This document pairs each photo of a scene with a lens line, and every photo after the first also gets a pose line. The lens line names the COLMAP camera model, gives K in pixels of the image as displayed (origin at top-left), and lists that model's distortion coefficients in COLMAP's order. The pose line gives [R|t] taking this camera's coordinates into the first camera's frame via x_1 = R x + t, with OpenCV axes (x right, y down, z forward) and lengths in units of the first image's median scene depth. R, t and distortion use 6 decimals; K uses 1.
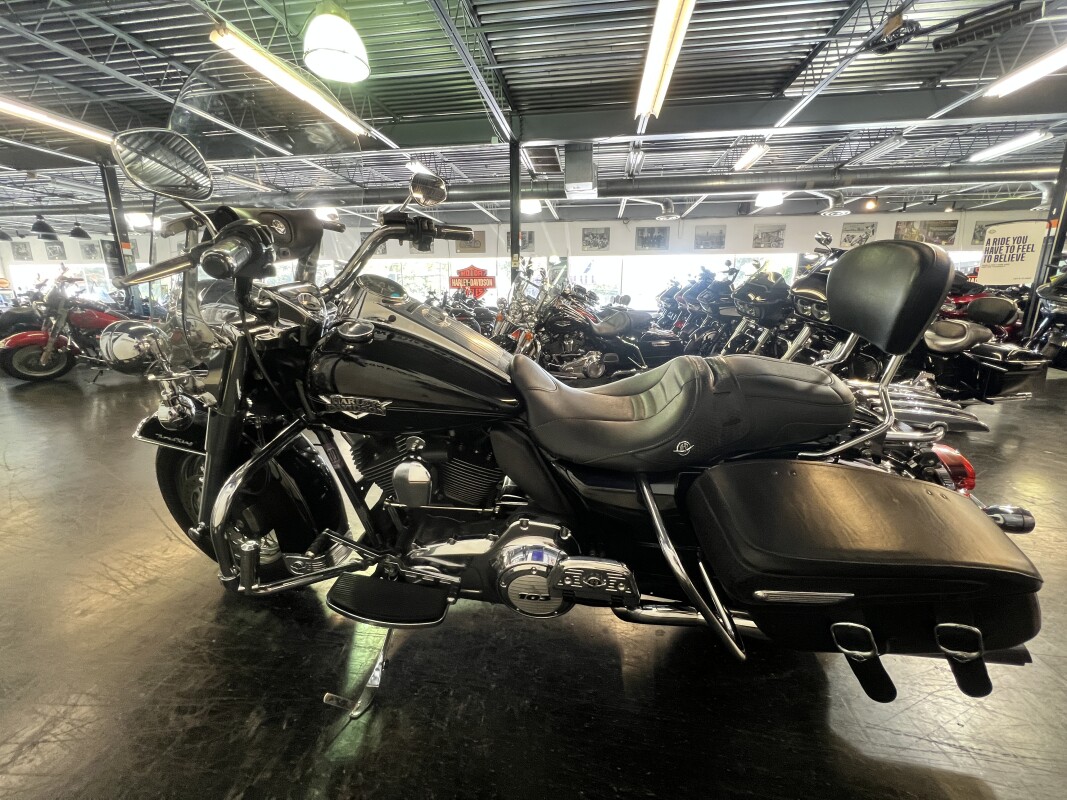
lens RADIAL K [[430.2, 0, 530.6], [0, 430.2, 401.2], [0, 0, 1]] dist [-0.000991, 0.000012]
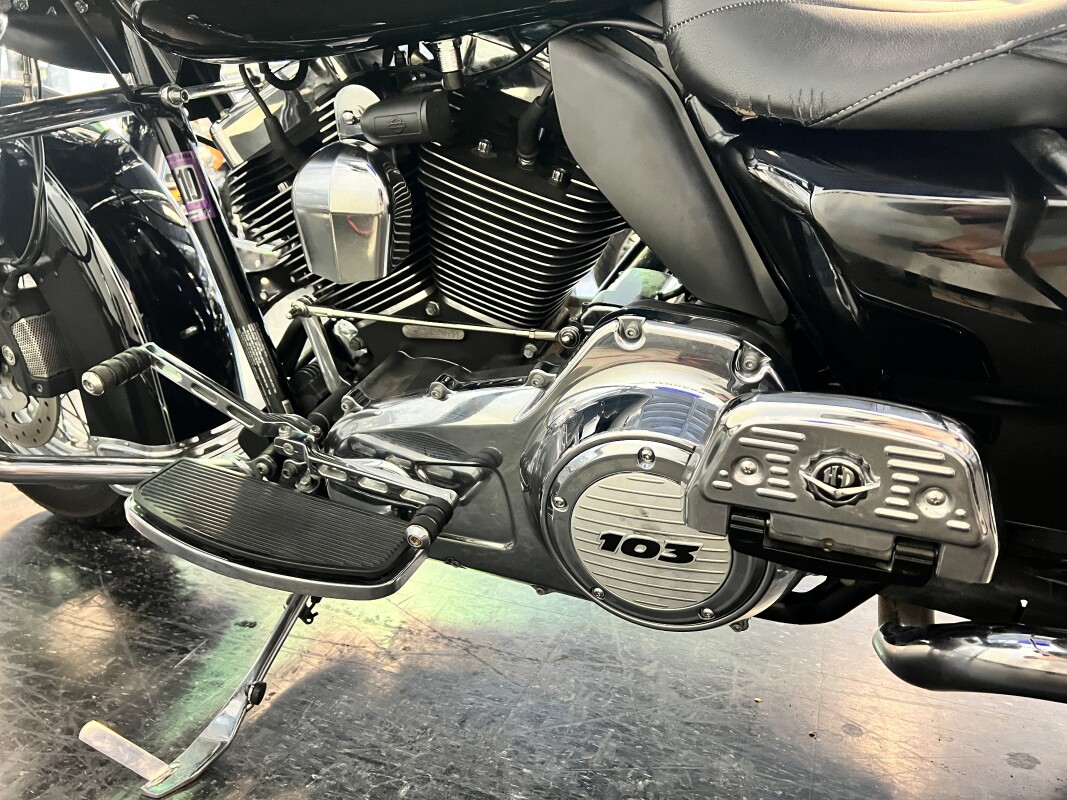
lens RADIAL K [[808.2, 0, 534.3], [0, 808.2, 405.1], [0, 0, 1]] dist [0.045589, -0.063172]
pose [[0.972016, 0.077261, -0.221845, 0.054781], [-0.074977, 0.997010, 0.018714, 0.323660], [0.222627, -0.001557, 0.974902, 0.340287]]
